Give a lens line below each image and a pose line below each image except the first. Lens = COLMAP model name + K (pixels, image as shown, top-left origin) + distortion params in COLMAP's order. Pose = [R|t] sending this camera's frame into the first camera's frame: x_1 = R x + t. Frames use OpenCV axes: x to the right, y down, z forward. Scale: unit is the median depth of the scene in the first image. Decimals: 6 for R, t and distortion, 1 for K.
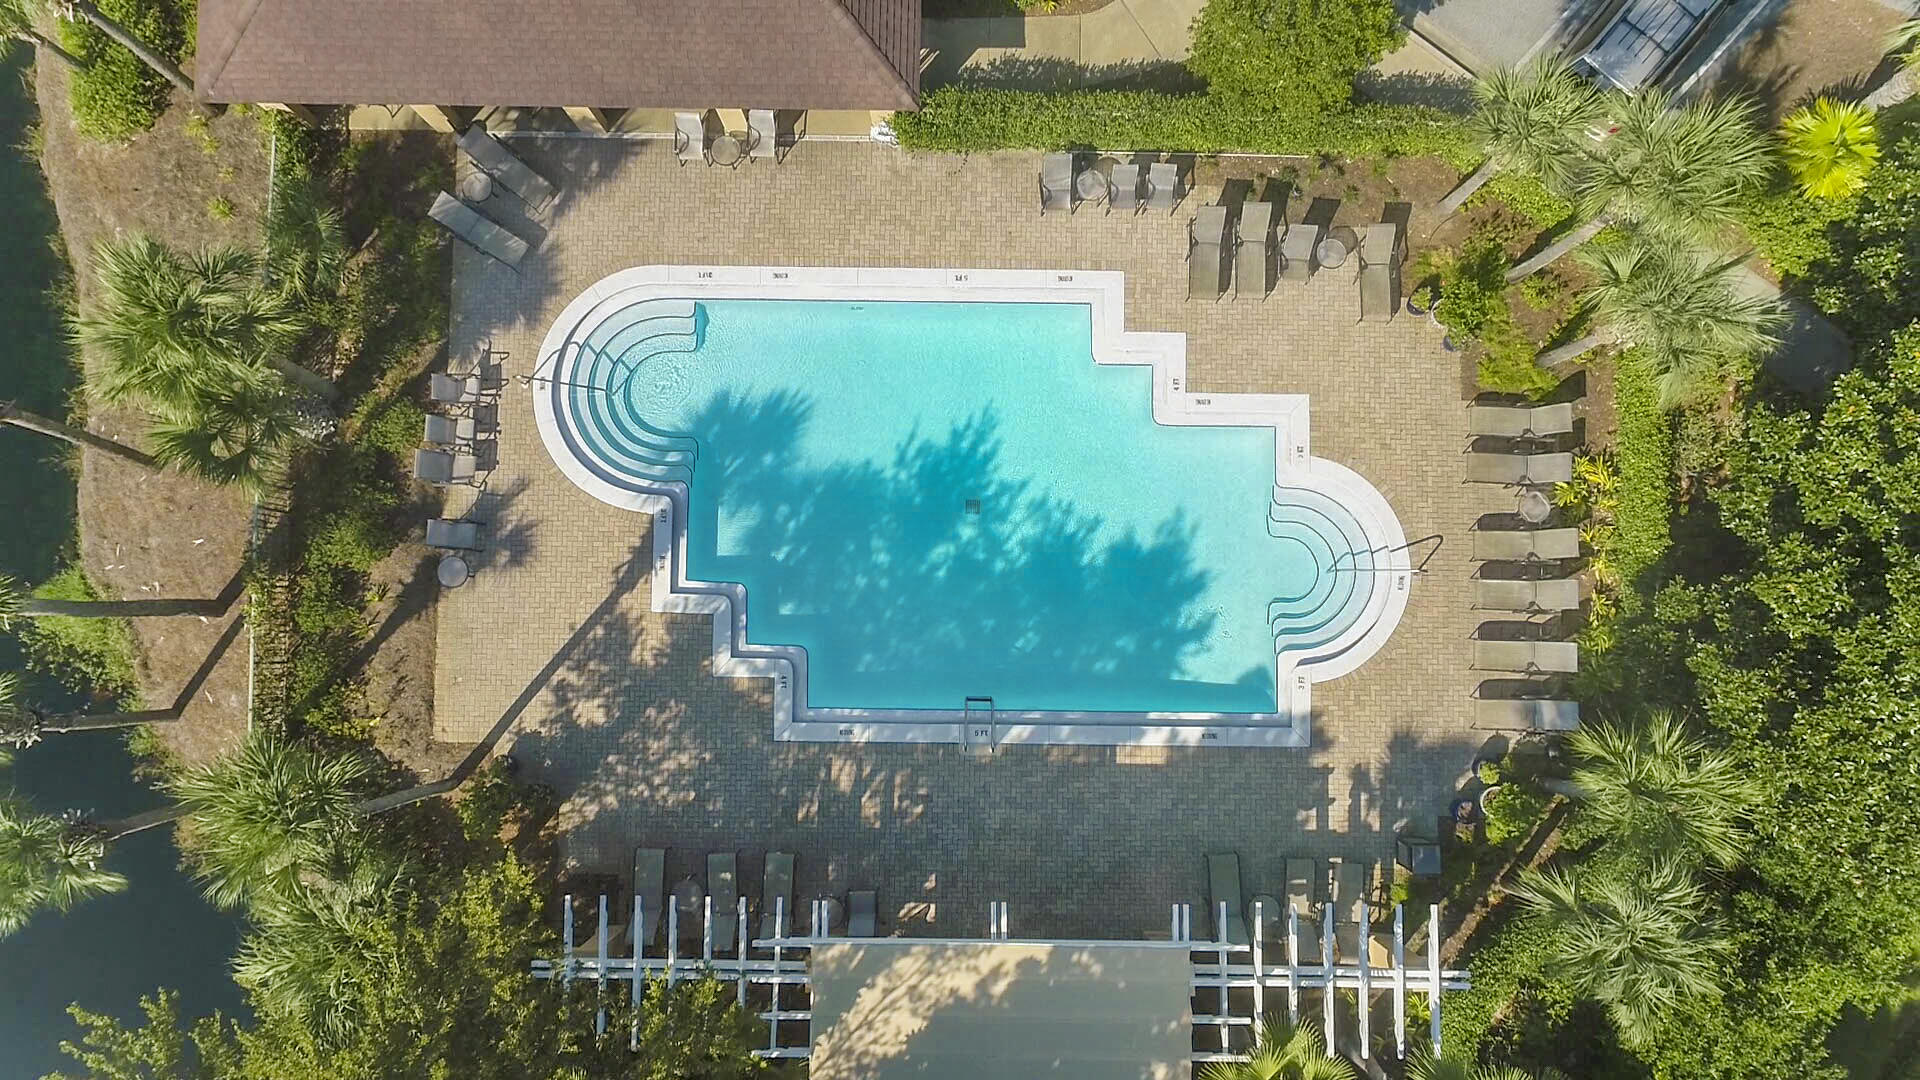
lens RADIAL K [[1364.3, 0, 961.4], [0, 1364.3, 545.7], [0, 0, 1]] dist [0.003214, 0.015793]
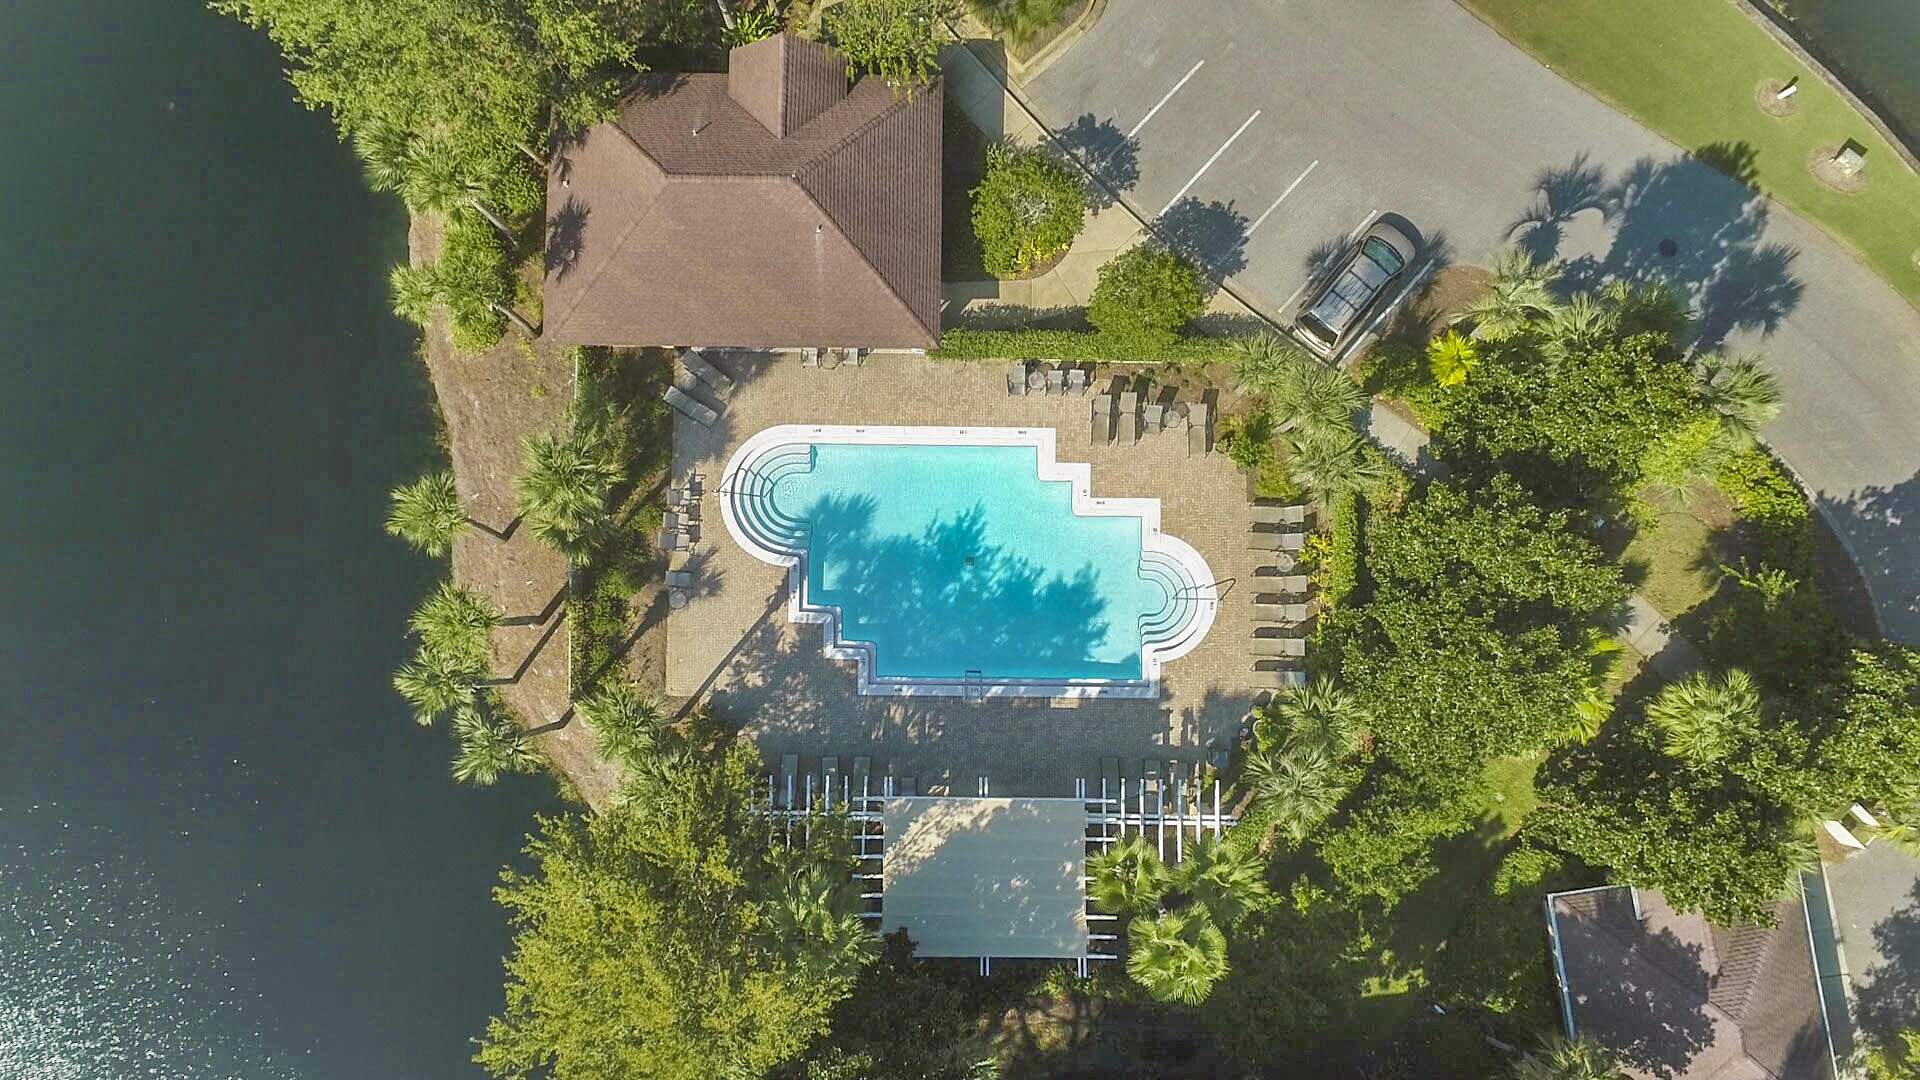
lens RADIAL K [[1364.3, 0, 956.7], [0, 1364.3, 540.2], [0, 0, 1]] dist [0.003214, 0.015793]
pose [[0.999983, -0.001498, -0.005617, 0.001548], [0.001476, 0.999991, -0.003929, -0.051065], [0.005623, 0.003920, 0.999977, -0.769673]]
